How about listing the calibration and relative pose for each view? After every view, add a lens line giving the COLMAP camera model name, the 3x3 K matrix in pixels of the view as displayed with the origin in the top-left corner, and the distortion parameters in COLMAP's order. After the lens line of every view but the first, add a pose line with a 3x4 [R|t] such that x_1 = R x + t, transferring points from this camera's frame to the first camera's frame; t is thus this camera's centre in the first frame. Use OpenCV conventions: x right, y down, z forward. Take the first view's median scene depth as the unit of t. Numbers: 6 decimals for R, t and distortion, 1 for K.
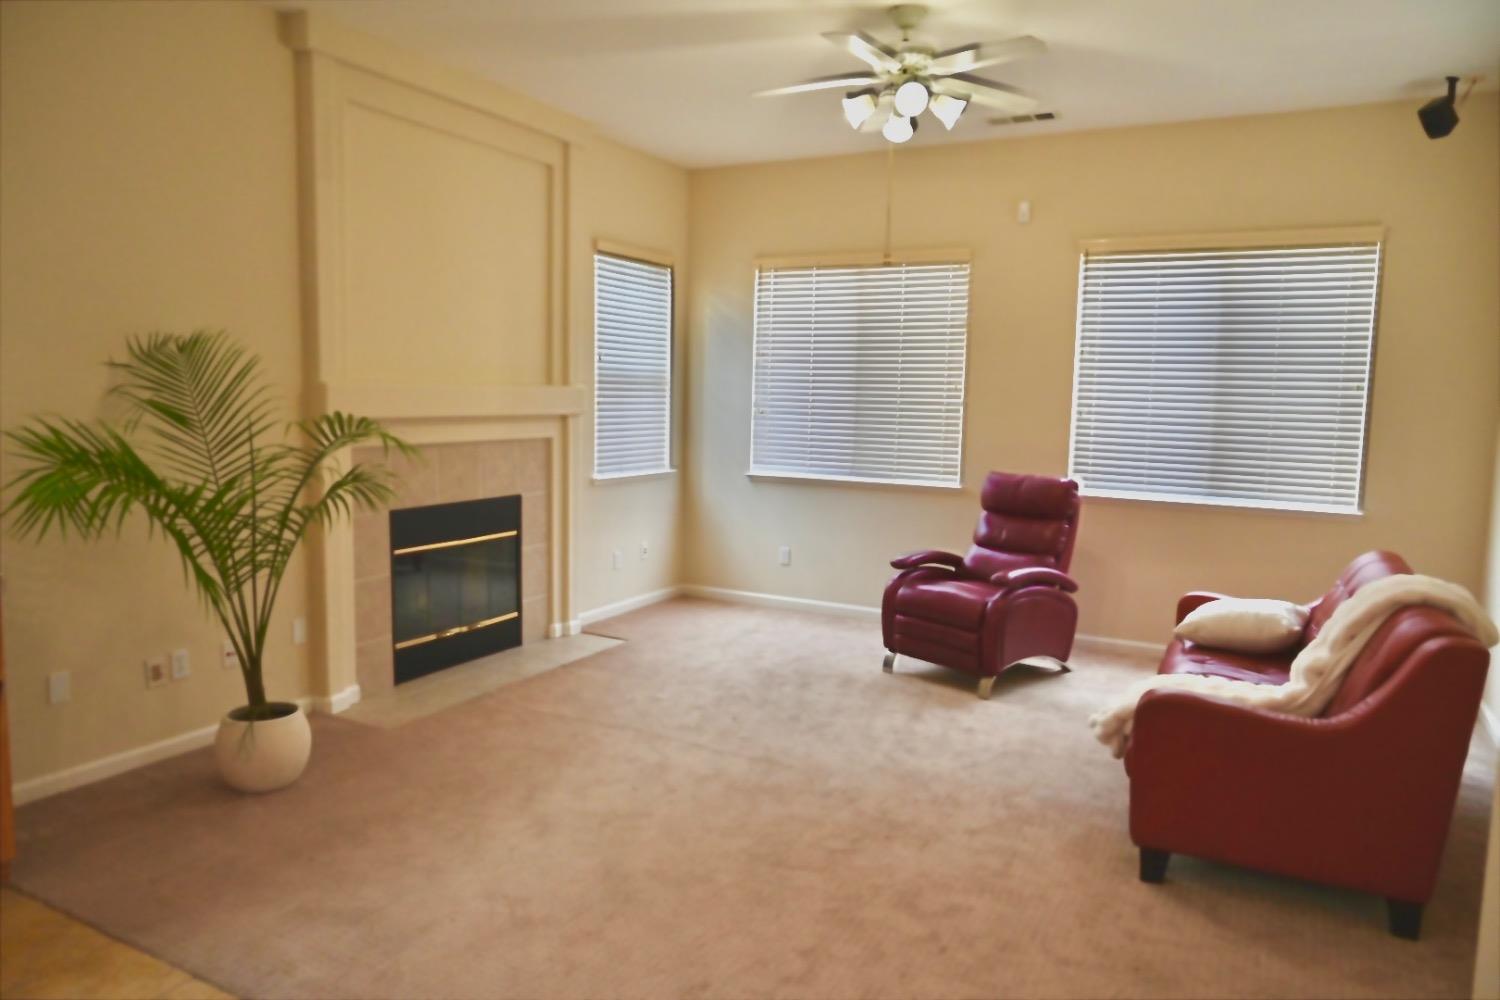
lens RADIAL K [[1075.3, 0, 750.3], [0, 1075.3, 502.8], [0, 0, 1]] dist [0.131657, -0.057072]
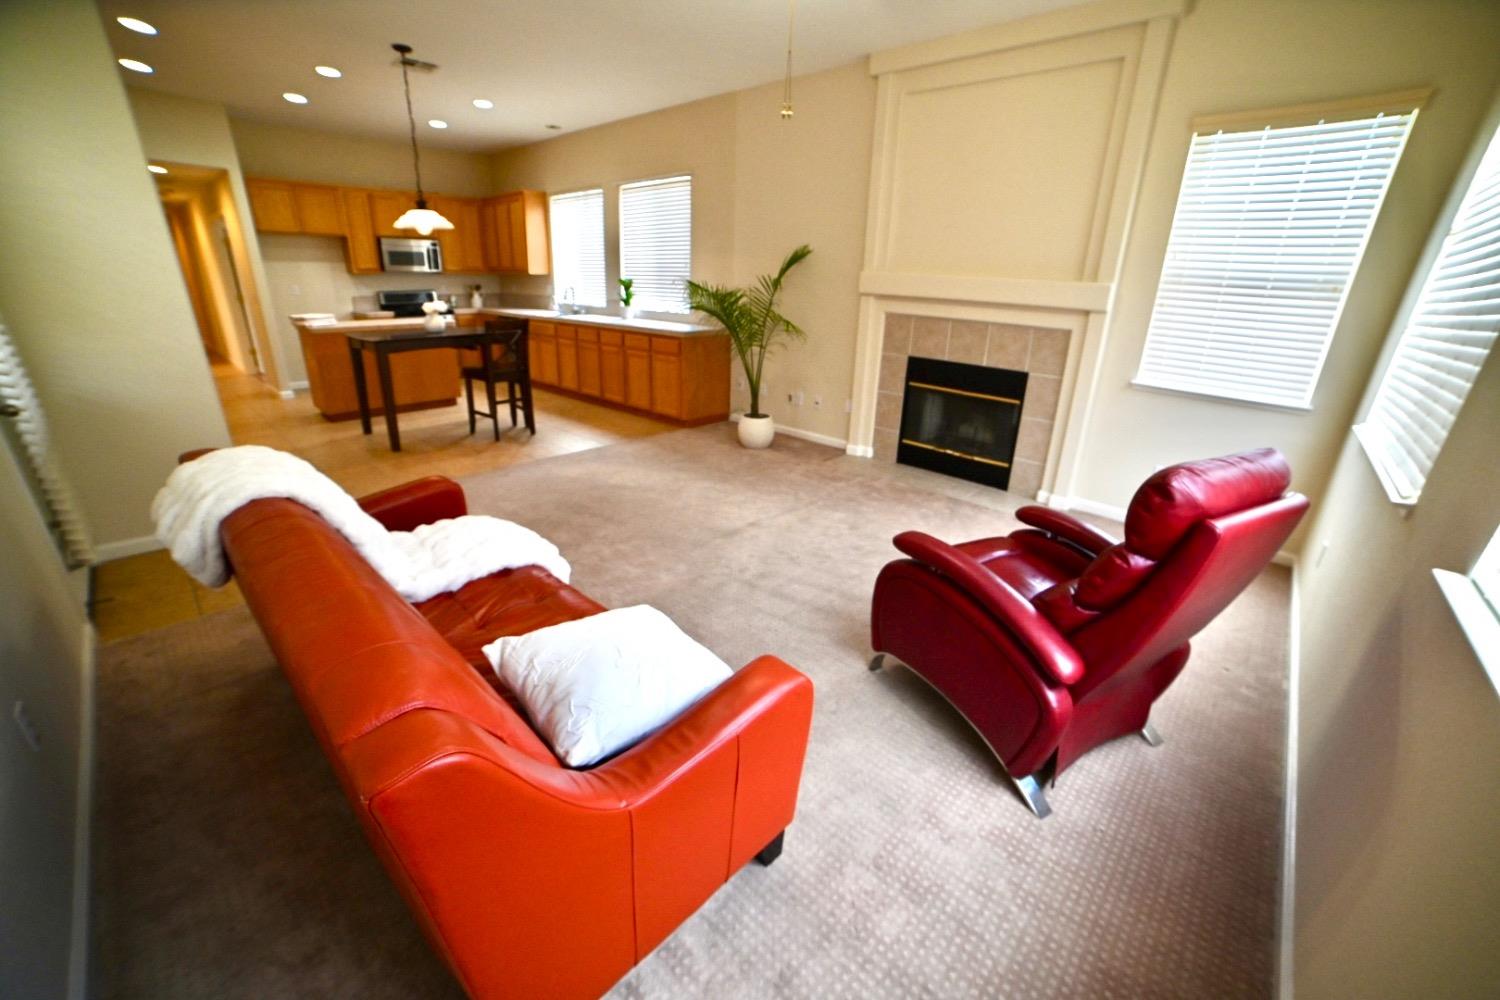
lens RADIAL K [[628.5, 0, 748.7], [0, 628.5, 522.9], [0, 0, 1]] dist [-0.040810, 0.002944]
pose [[-0.307354, 0.331520, -0.891980, 0.603865], [-0.133997, 0.912935, 0.385480, -0.086391], [0.942114, 0.238001, -0.236172, 0.952996]]
